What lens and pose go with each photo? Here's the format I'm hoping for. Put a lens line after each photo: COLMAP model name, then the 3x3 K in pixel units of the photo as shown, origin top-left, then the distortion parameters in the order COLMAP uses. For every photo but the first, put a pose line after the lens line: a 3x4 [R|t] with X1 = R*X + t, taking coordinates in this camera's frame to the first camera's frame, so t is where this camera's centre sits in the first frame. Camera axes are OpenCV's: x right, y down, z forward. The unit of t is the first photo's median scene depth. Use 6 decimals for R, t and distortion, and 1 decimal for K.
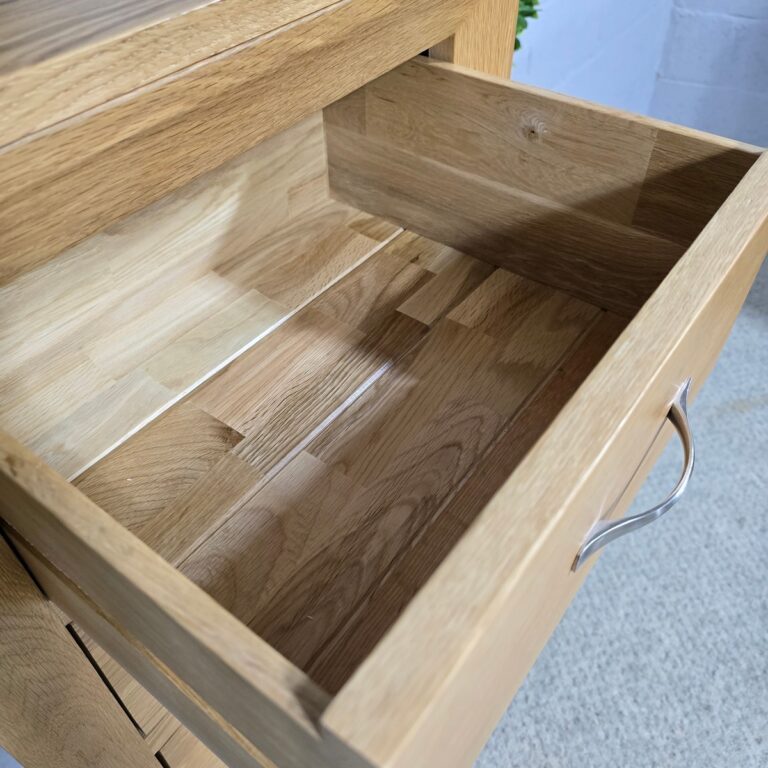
lens RADIAL K [[692.9, 0, 385.7], [0, 692.9, 384.0], [0, 0, 1]] dist [0.007747, -0.028340]
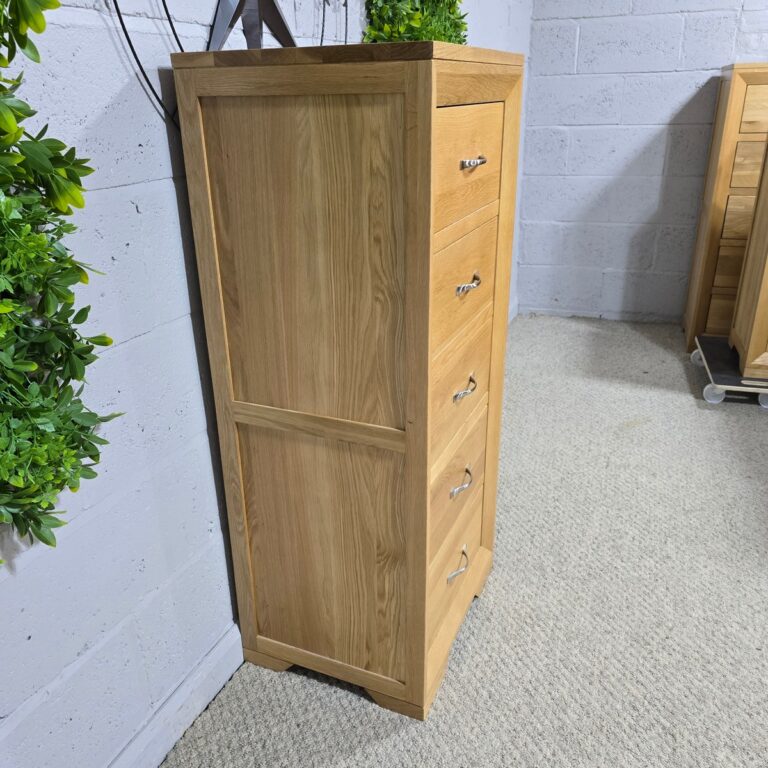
lens RADIAL K [[692.9, 0, 382.9], [0, 692.9, 384.7], [0, 0, 1]] dist [0.007747, -0.028340]
pose [[0.978228, -0.078244, 0.192219, -0.367378], [0.144377, 0.921915, -0.359482, 0.537086], [-0.149082, 0.379407, 0.913140, -0.383758]]
